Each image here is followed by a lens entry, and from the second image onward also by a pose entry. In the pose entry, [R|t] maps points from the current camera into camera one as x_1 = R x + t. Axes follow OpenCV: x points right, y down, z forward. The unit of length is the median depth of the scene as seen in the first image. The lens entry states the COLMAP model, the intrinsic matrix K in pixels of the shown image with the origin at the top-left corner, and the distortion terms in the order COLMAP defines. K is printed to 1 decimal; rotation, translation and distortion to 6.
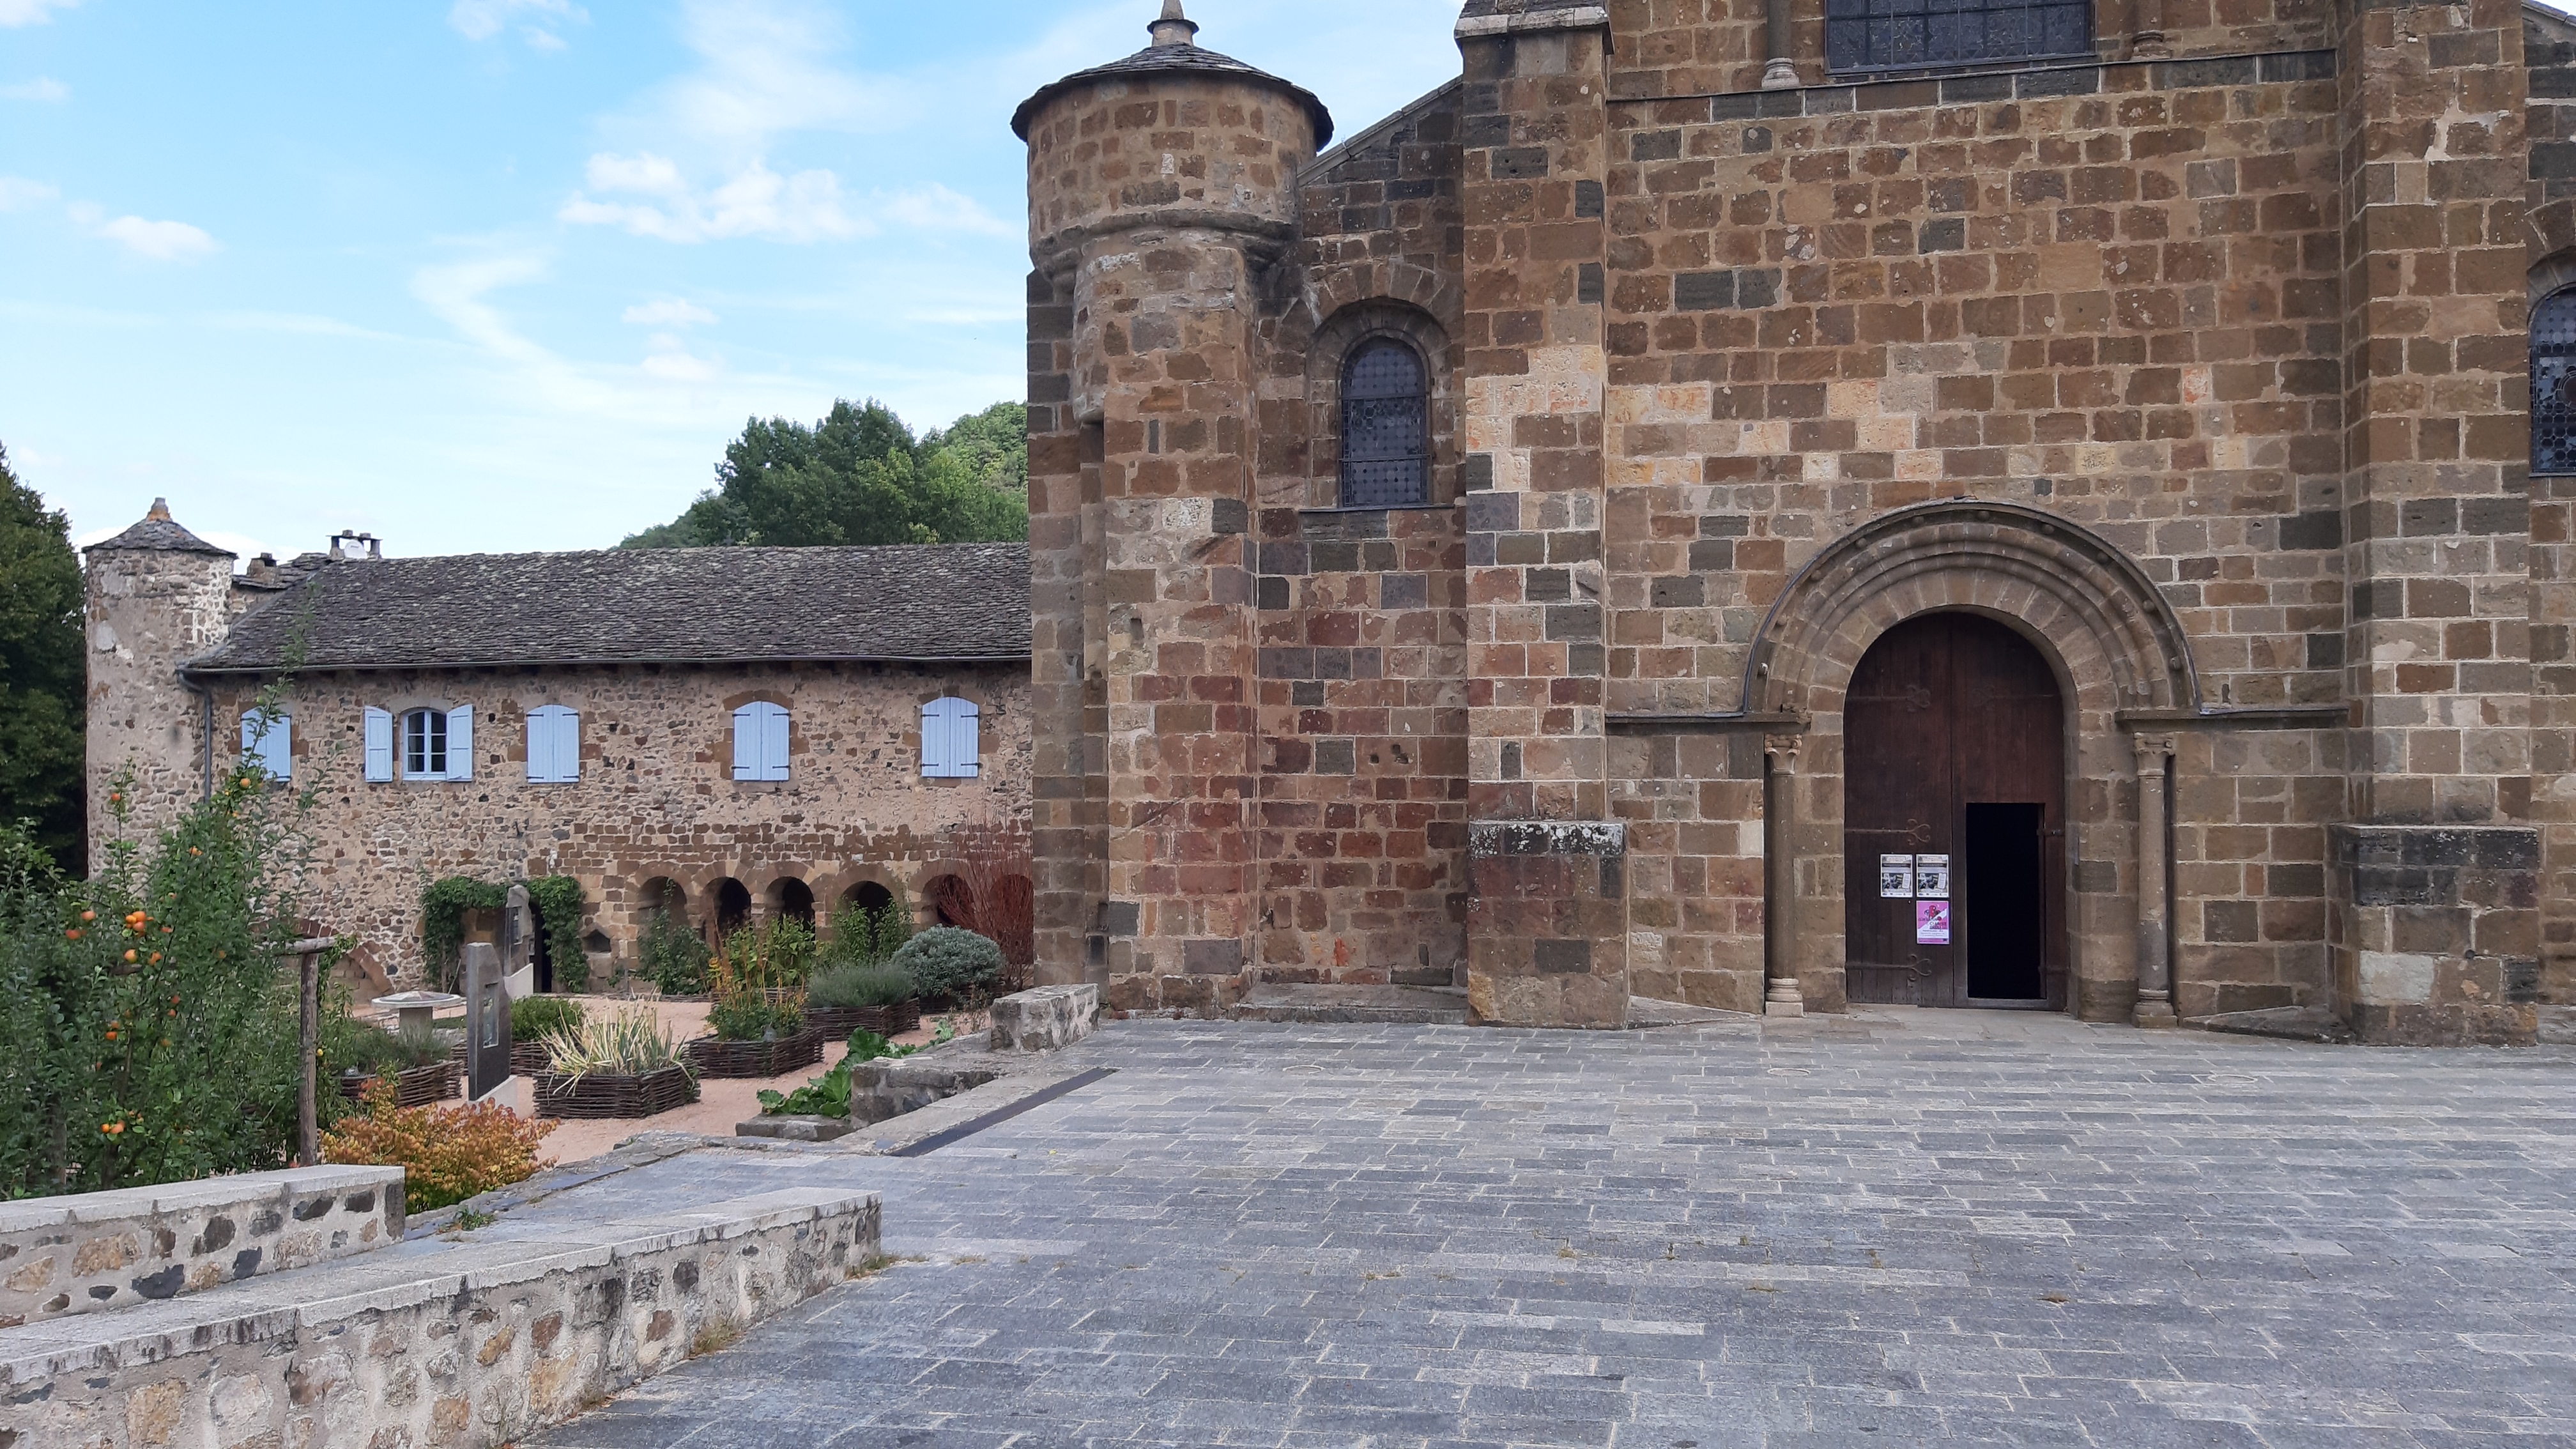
lens RADIAL K [[2080.4, 0, 1292.6], [0, 2080.4, 757.5], [0, 0, 1]] dist [0.096606, -0.190655]
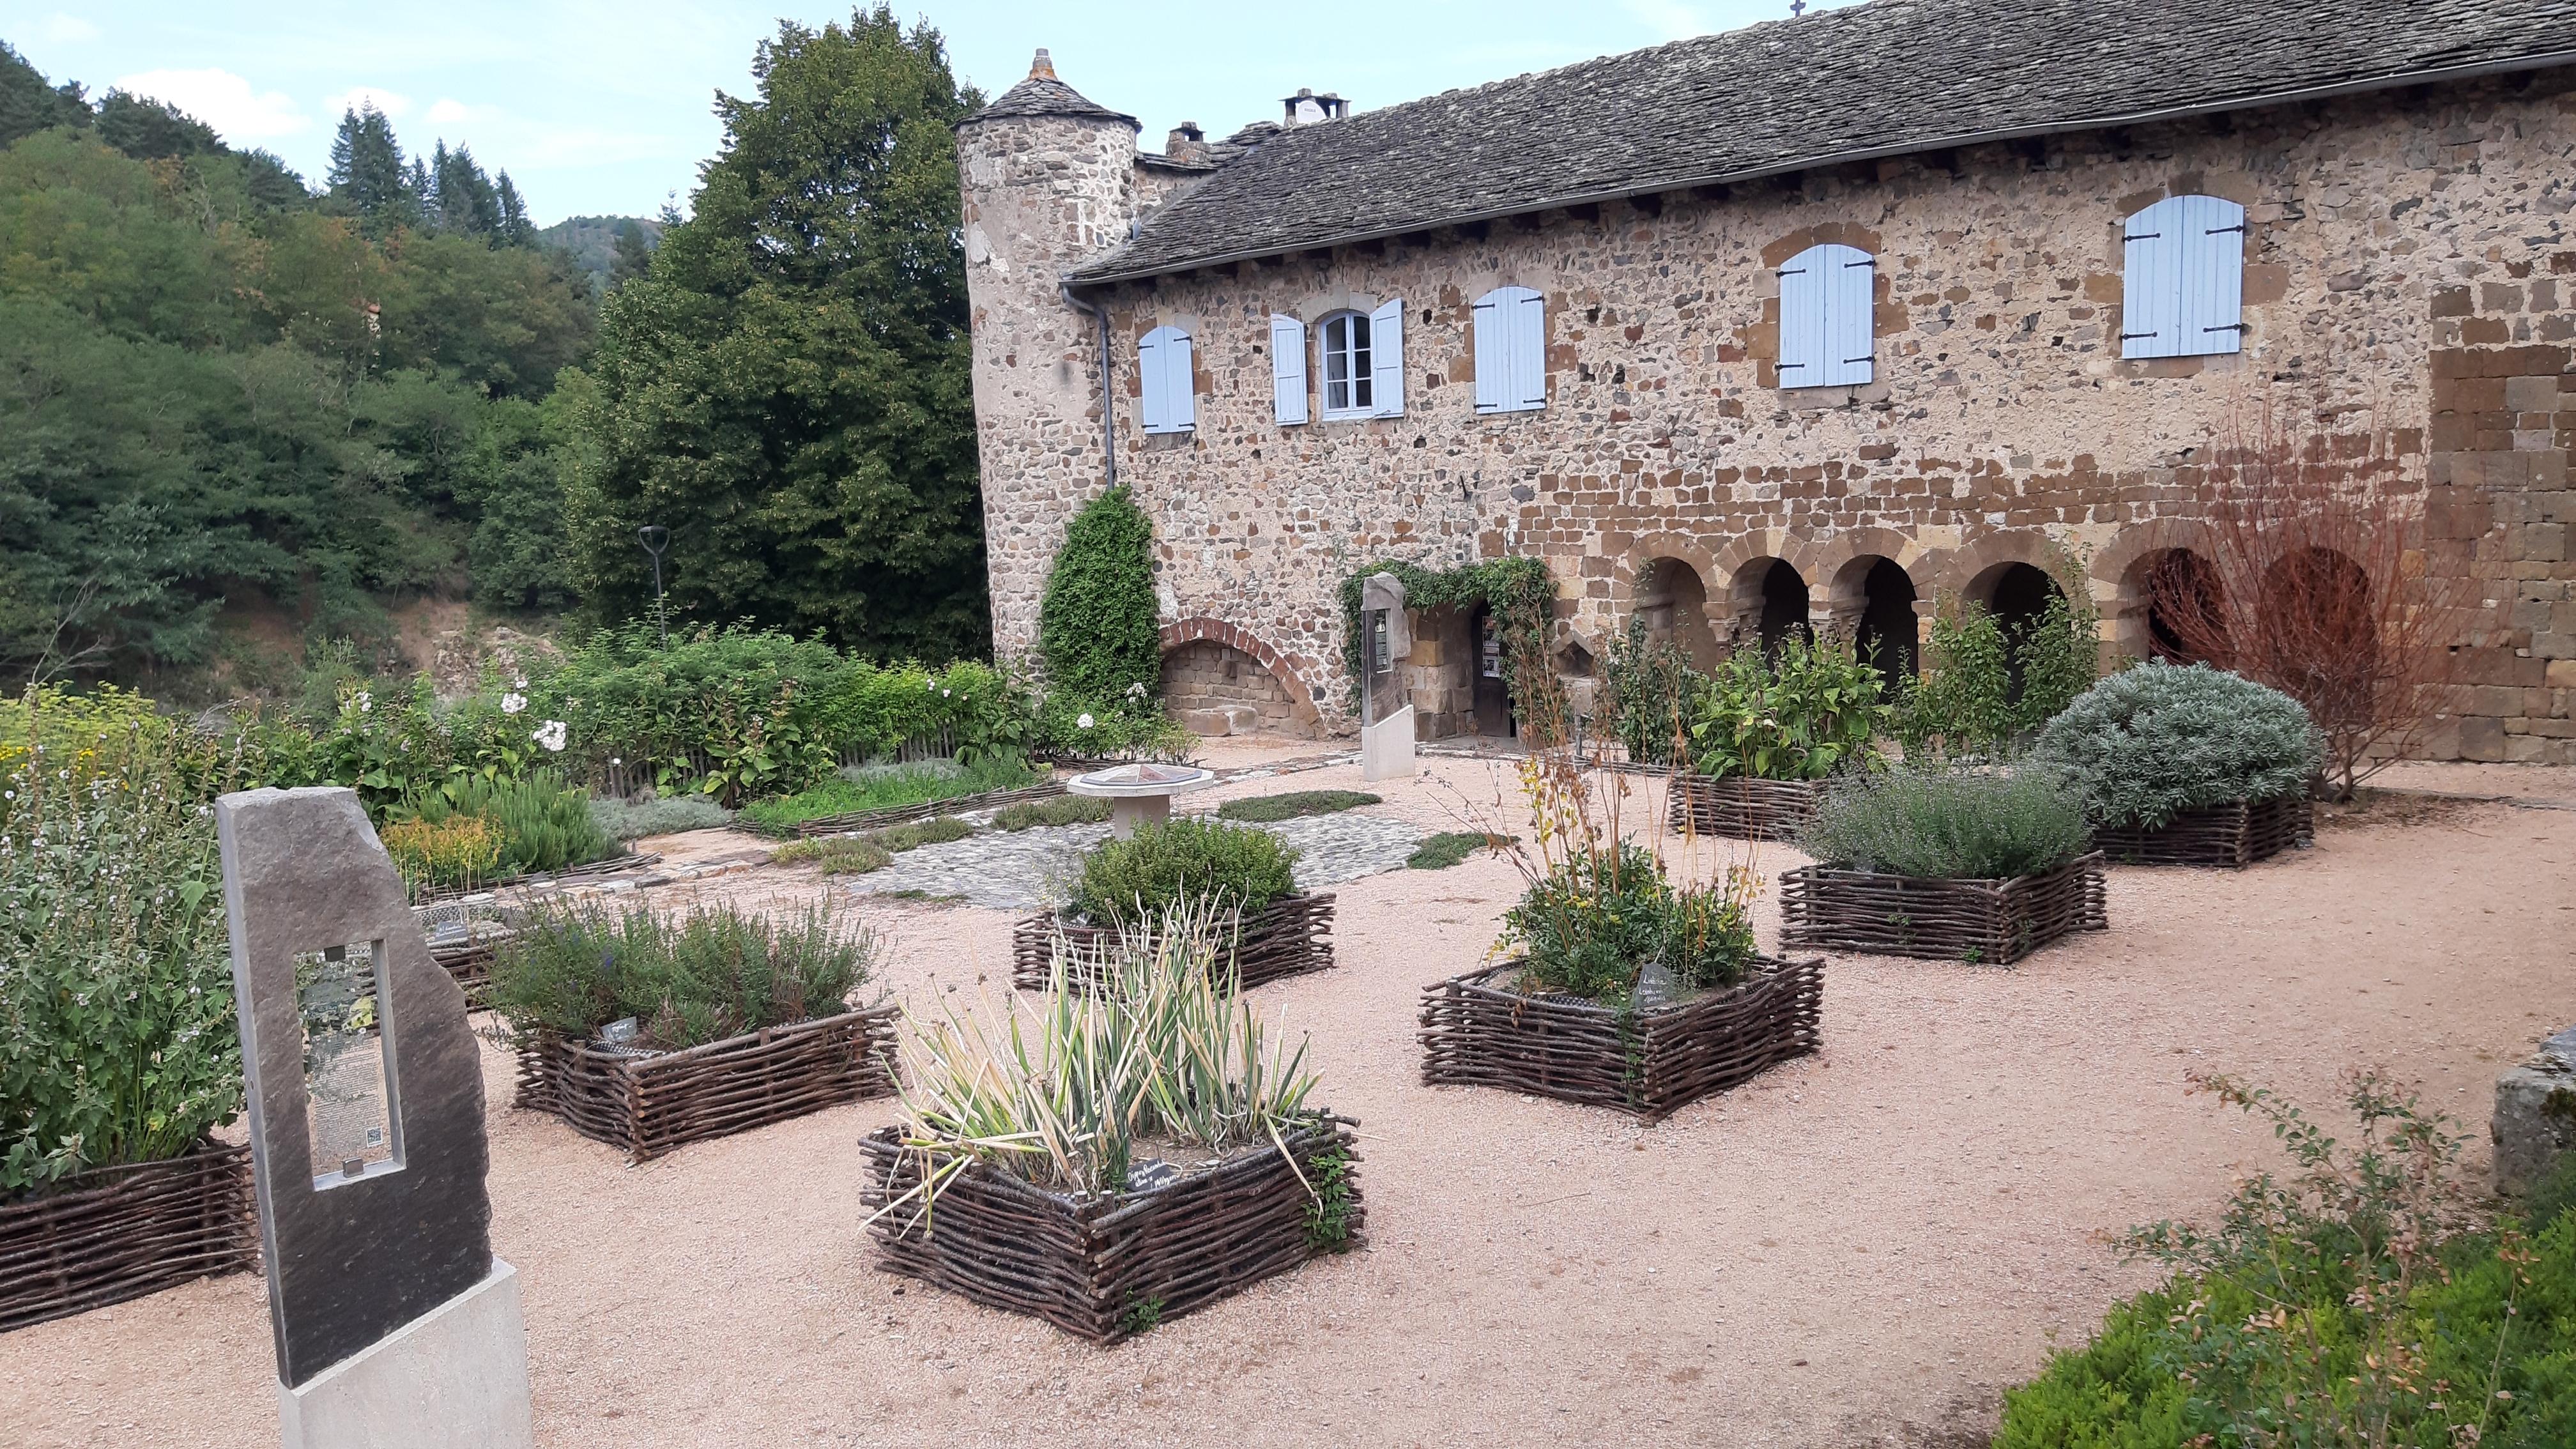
lens RADIAL K [[2080.4, 0, 1292.6], [0, 2080.4, 757.5], [0, 0, 1]] dist [0.096606, -0.190655]
pose [[0.851974, 0.039744, -0.522074, -0.072936], [0.038152, 0.989752, 0.137607, 0.026316], [0.522193, -0.137156, 0.841726, 0.417805]]
